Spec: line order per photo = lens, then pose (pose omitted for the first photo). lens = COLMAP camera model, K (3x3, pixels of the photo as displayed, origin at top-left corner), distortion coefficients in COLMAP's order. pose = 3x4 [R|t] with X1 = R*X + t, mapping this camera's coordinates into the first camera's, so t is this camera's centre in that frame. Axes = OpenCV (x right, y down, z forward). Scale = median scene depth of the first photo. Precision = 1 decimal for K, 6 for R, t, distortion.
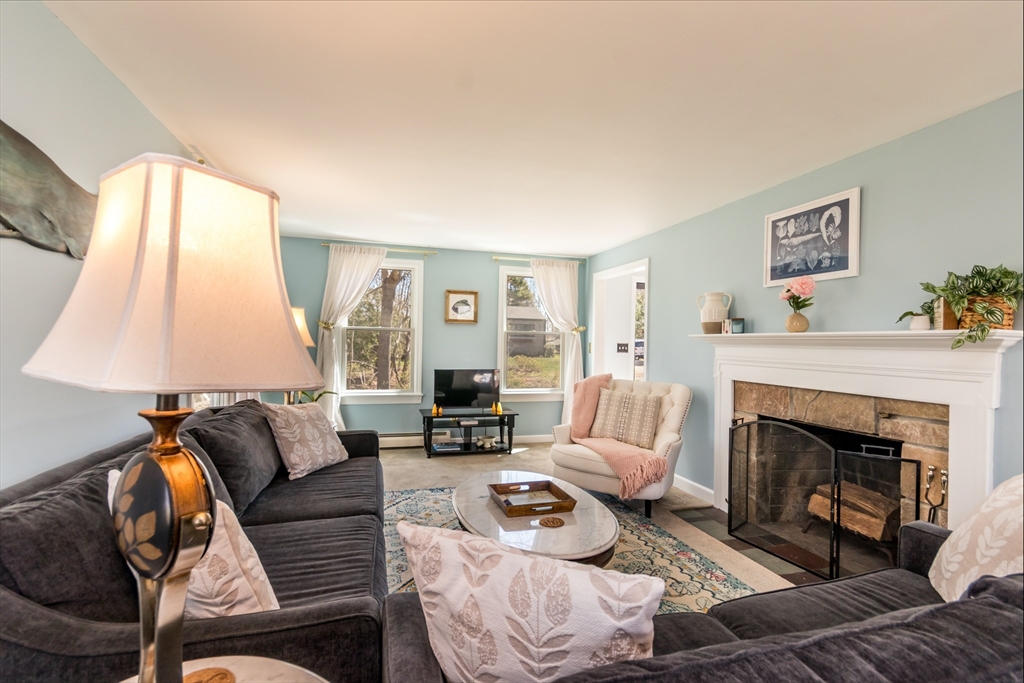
lens RADIAL K [[474.7, 0, 516.0], [0, 474.7, 339.9], [0, 0, 1]] dist [0.010619, 0.000875]
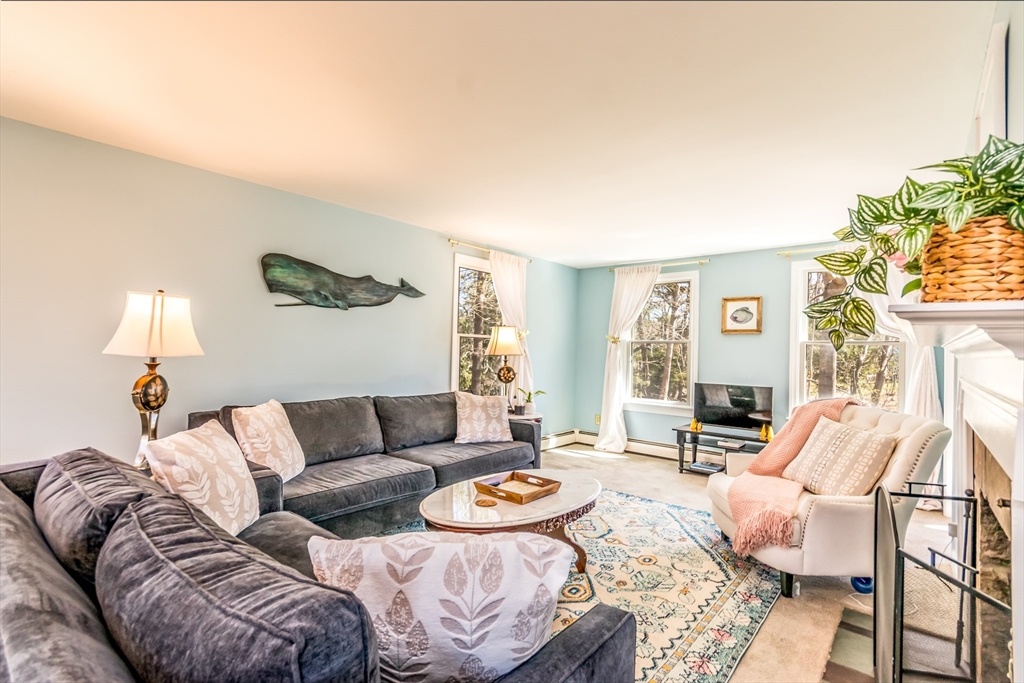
lens RADIAL K [[474.7, 0, 512.2], [0, 474.7, 338.5], [0, 0, 1]] dist [0.010619, 0.000875]
pose [[0.545095, -0.026569, -0.837954, 0.574187], [-0.006811, 0.999324, -0.036115, 0.013380], [0.838347, 0.025394, 0.544545, 0.220092]]
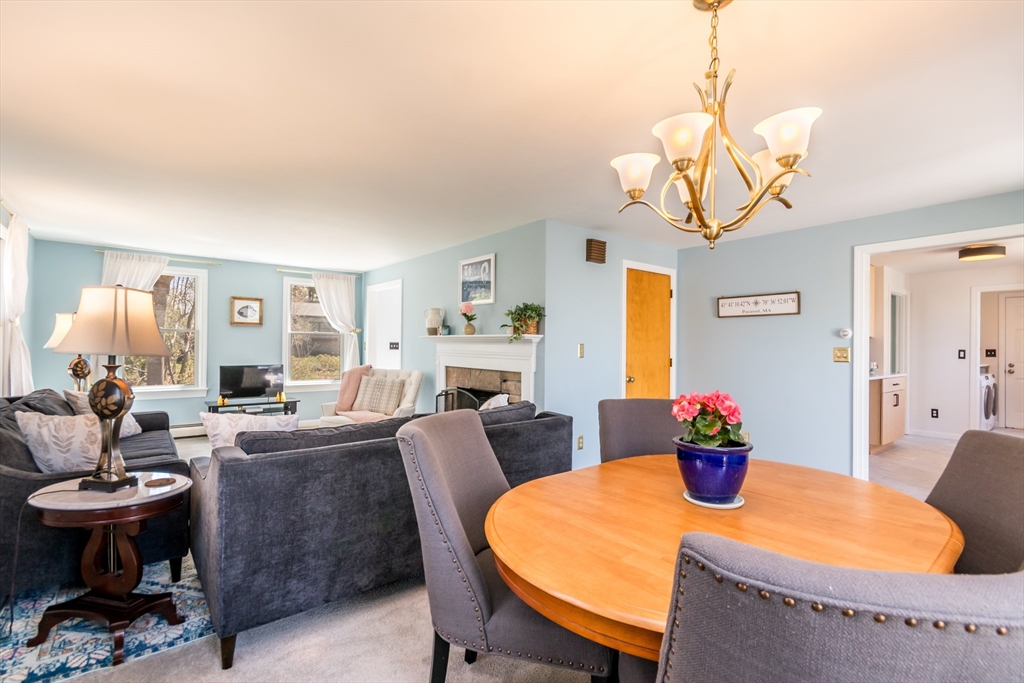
lens RADIAL K [[474.7, 0, 509.4], [0, 474.7, 342.8], [0, 0, 1]] dist [0.010619, 0.000875]
pose [[0.931294, -0.006195, 0.364217, 0.083427], [0.003351, 0.999959, 0.008439, -0.001250], [-0.364254, -0.006639, 0.931276, -0.448480]]
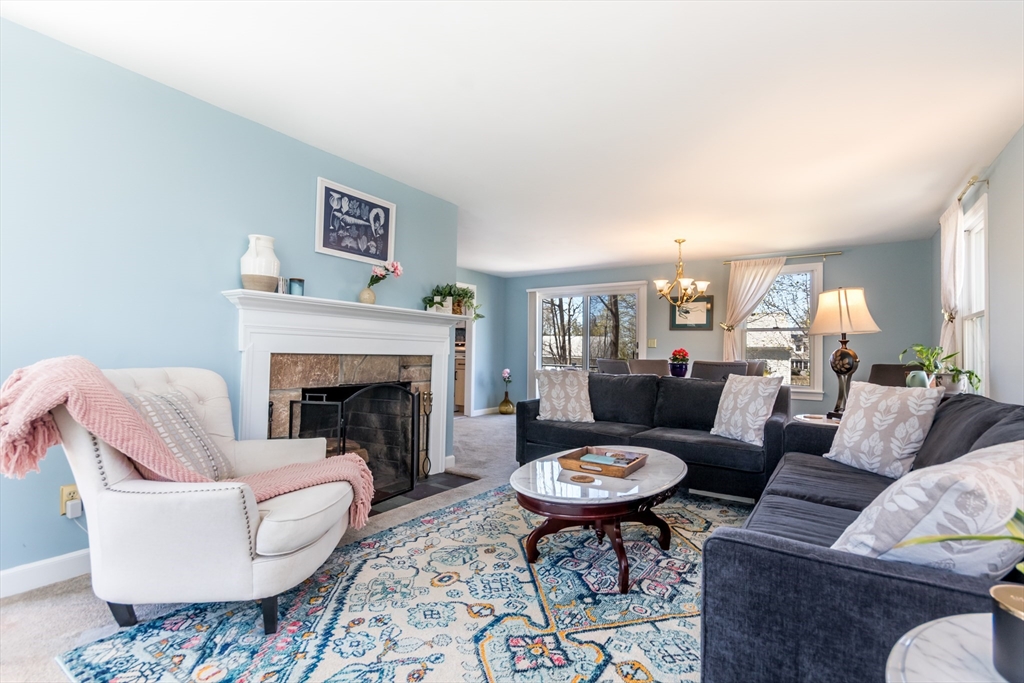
lens RADIAL K [[474.7, 0, 509.2], [0, 474.7, 339.9], [0, 0, 1]] dist [0.010619, 0.000875]
pose [[-0.631873, -0.006664, 0.775044, -0.374622], [-0.032655, 0.999304, -0.018030, 0.056921], [-0.774384, -0.036702, -0.631650, 1.073998]]
